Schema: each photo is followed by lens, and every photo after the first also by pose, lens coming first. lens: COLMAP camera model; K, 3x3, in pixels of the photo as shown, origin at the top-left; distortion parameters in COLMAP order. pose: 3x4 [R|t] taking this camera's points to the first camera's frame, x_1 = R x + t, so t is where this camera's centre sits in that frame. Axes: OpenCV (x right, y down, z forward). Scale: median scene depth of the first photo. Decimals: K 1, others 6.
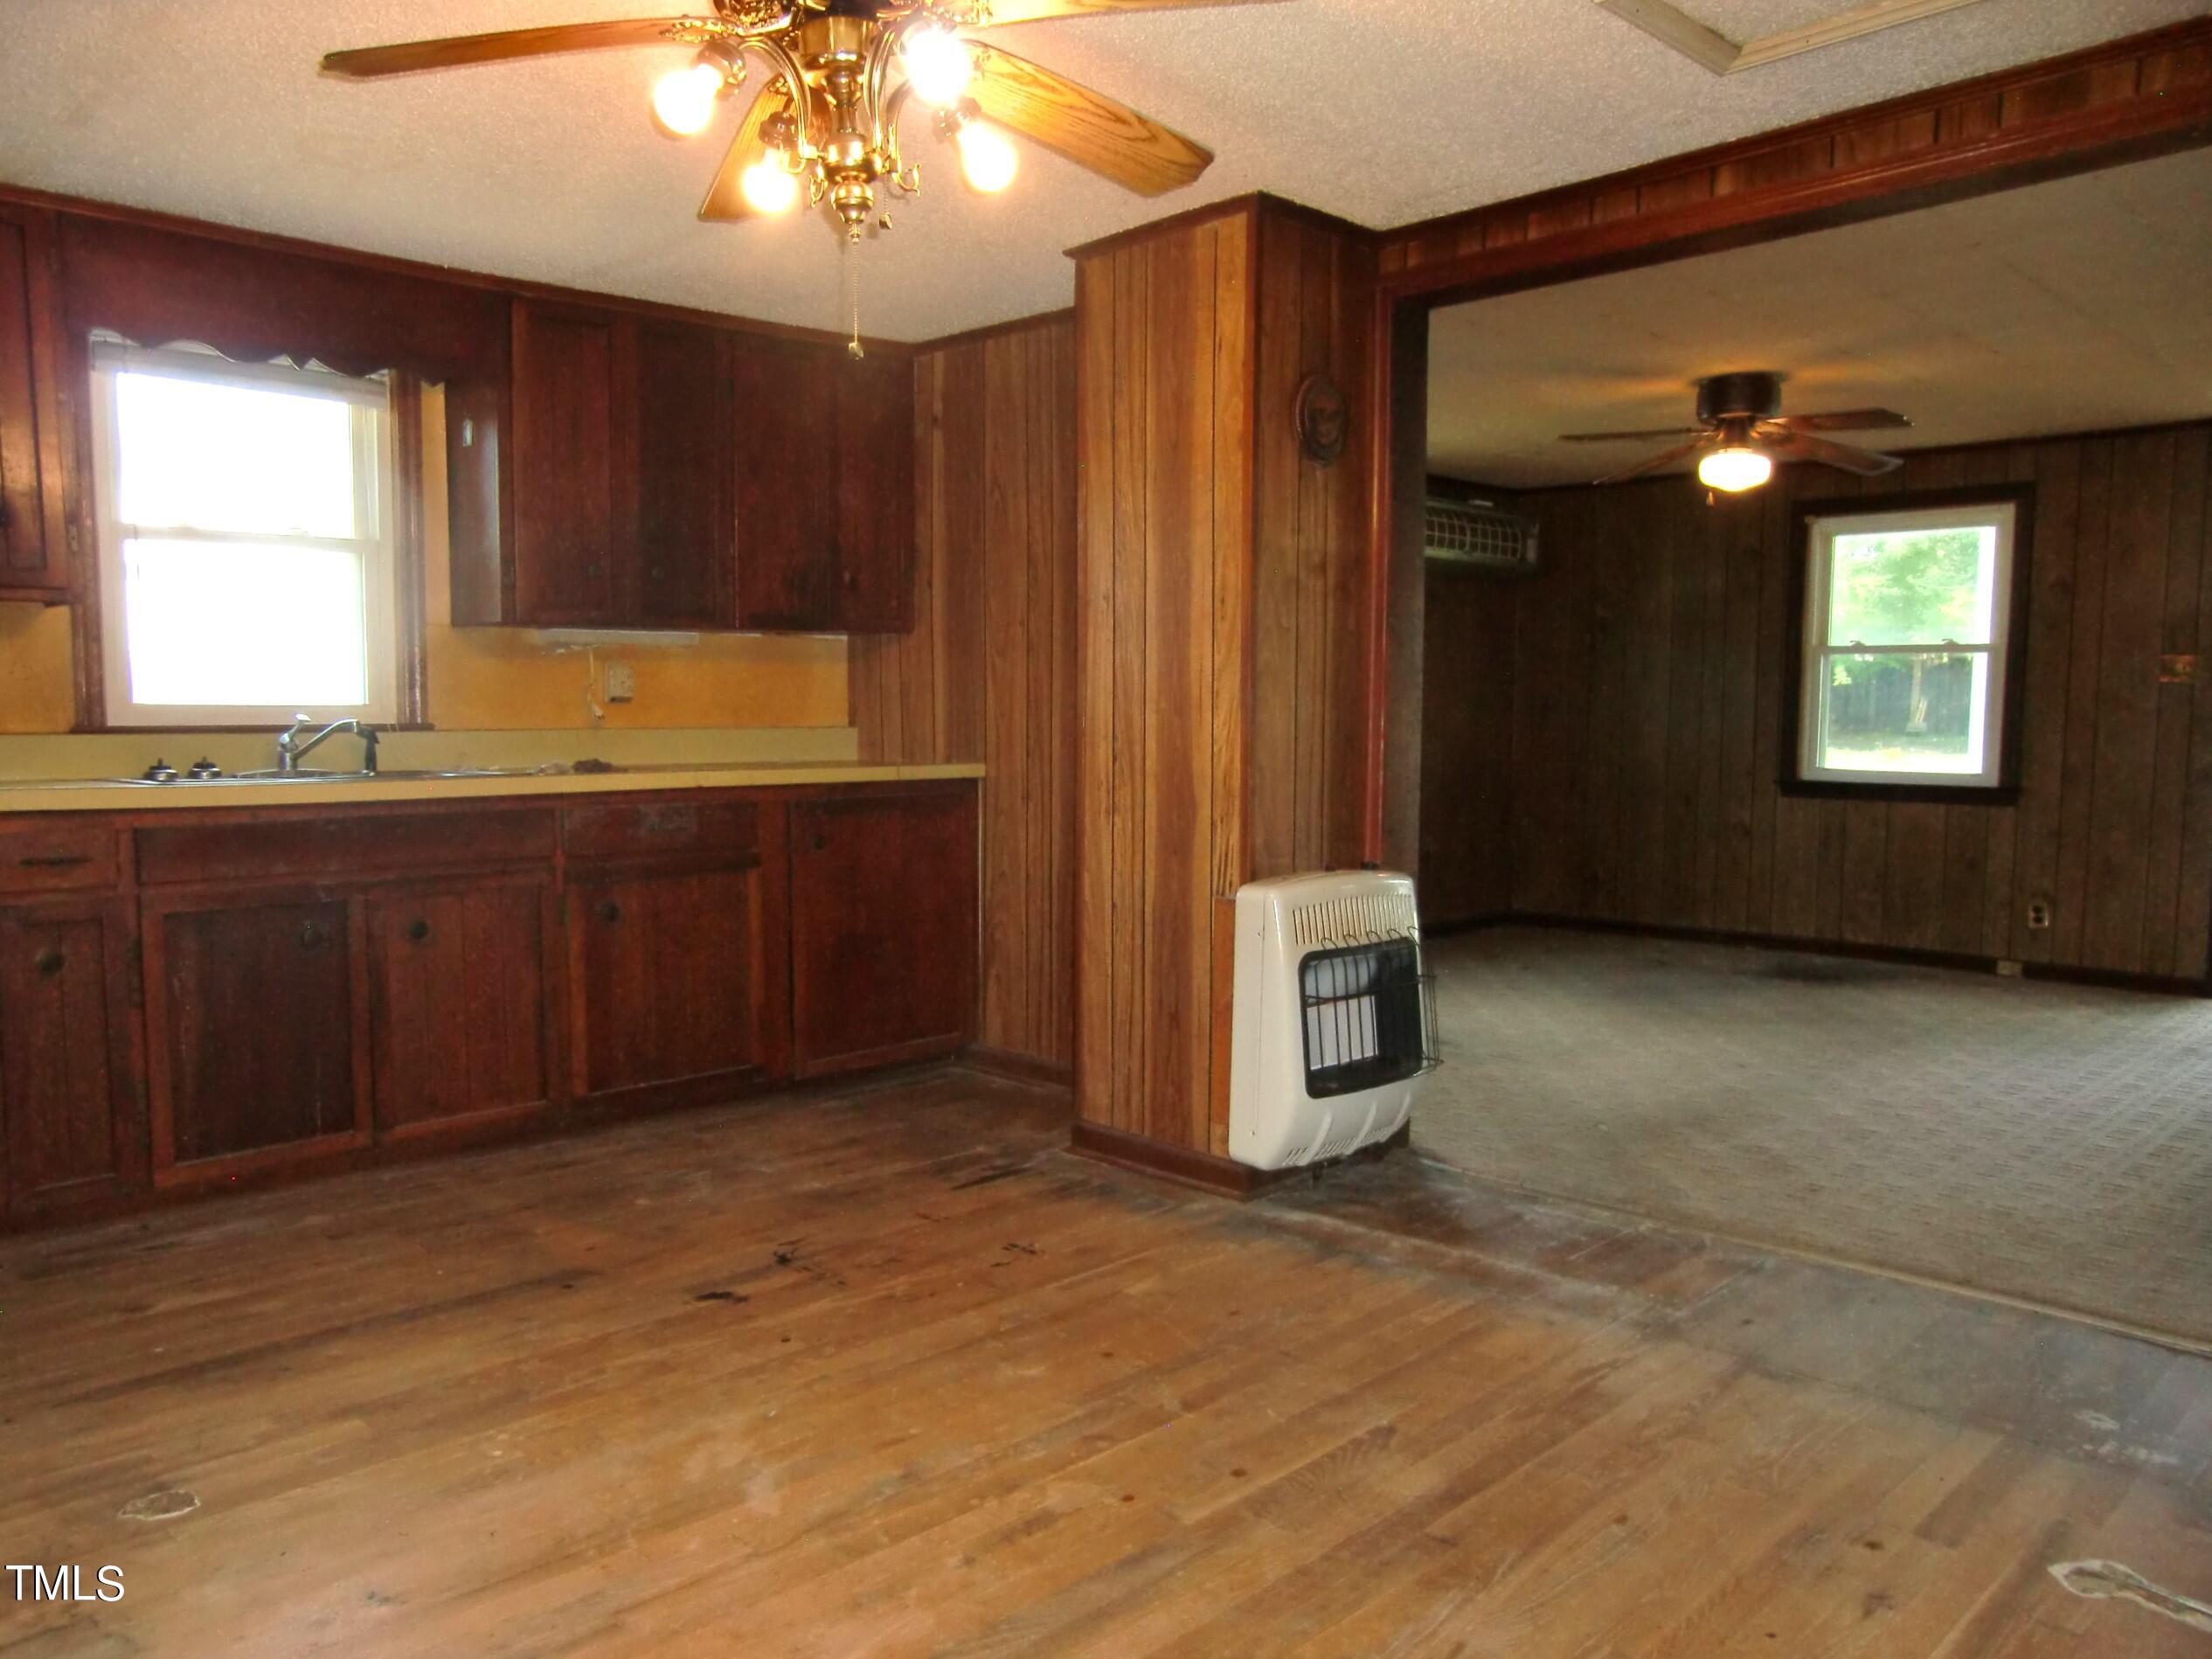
lens RADIAL K [[1569.5, 0, 1024.3], [0, 1569.5, 845.1], [0, 0, 1]] dist [-0.058261, 0.057927]
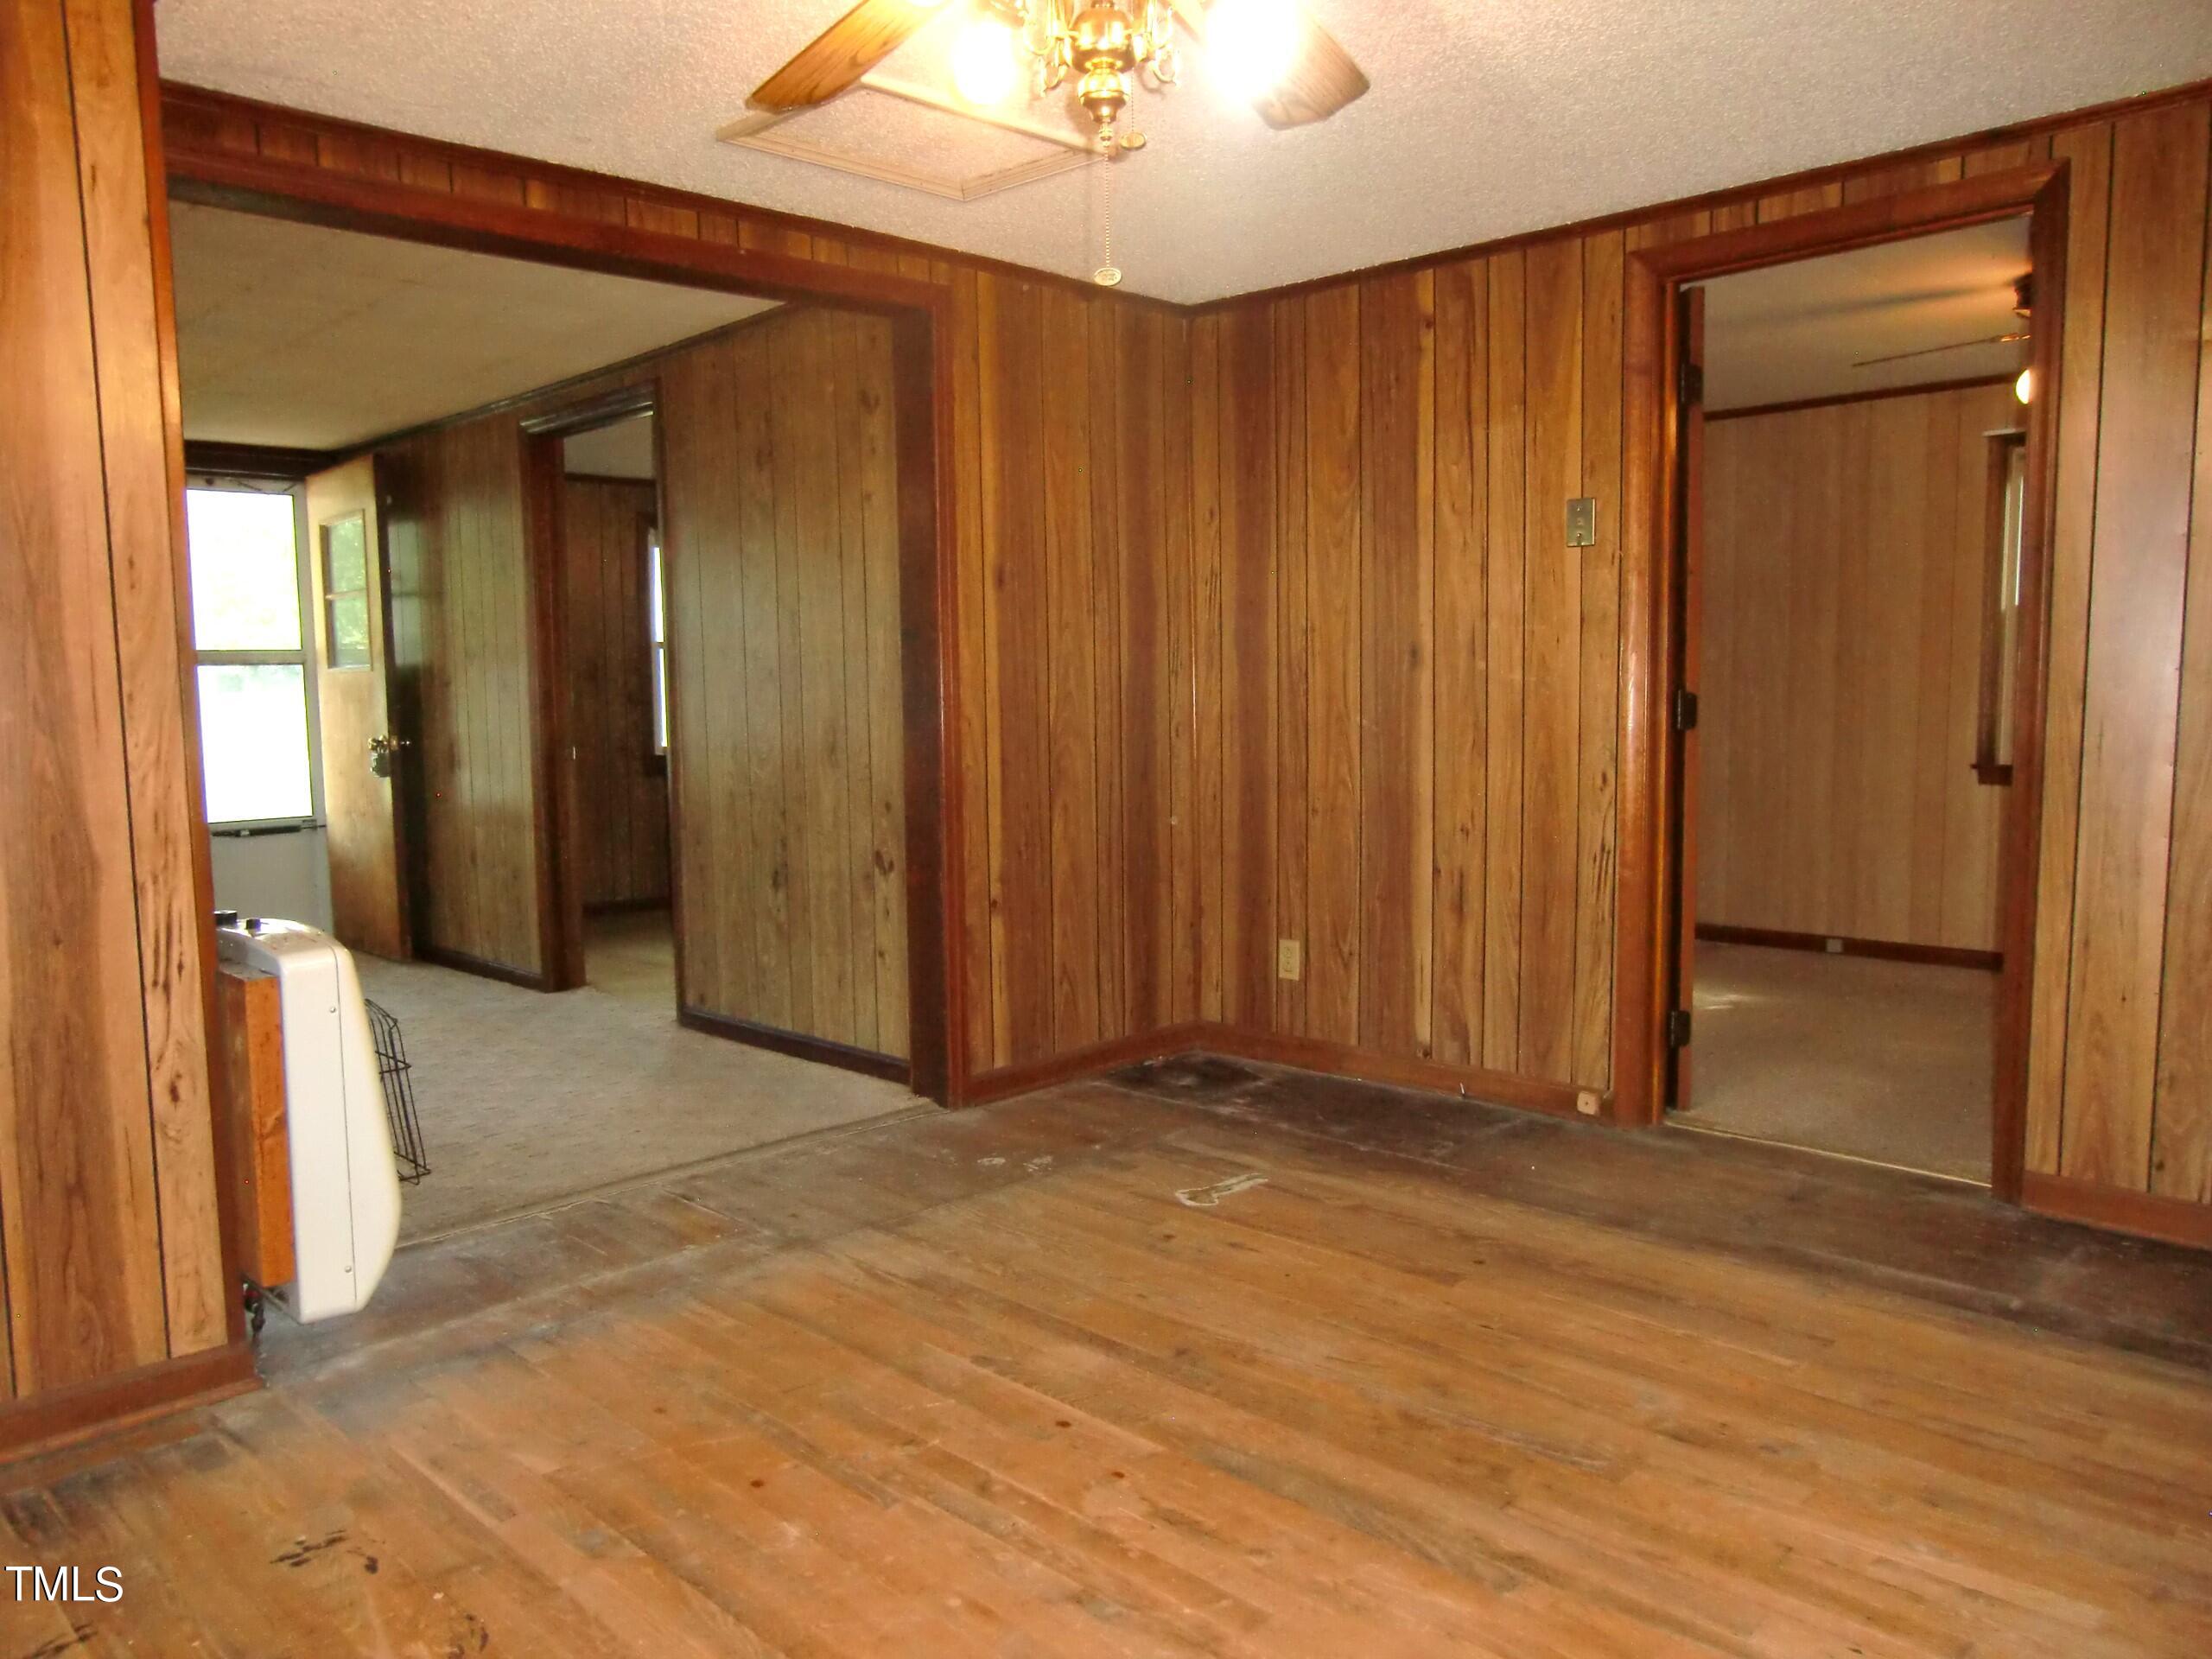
lens RADIAL K [[1590.0, 0, 1049.7], [0, 1590.0, 831.5], [0, 0, 1]] dist [-0.069966, 0.075209]
pose [[0.013838, -0.095173, 0.995365, -0.772693], [0.102247, 0.990376, 0.093274, -0.083224], [-0.994663, 0.100483, 0.023436, 0.819190]]
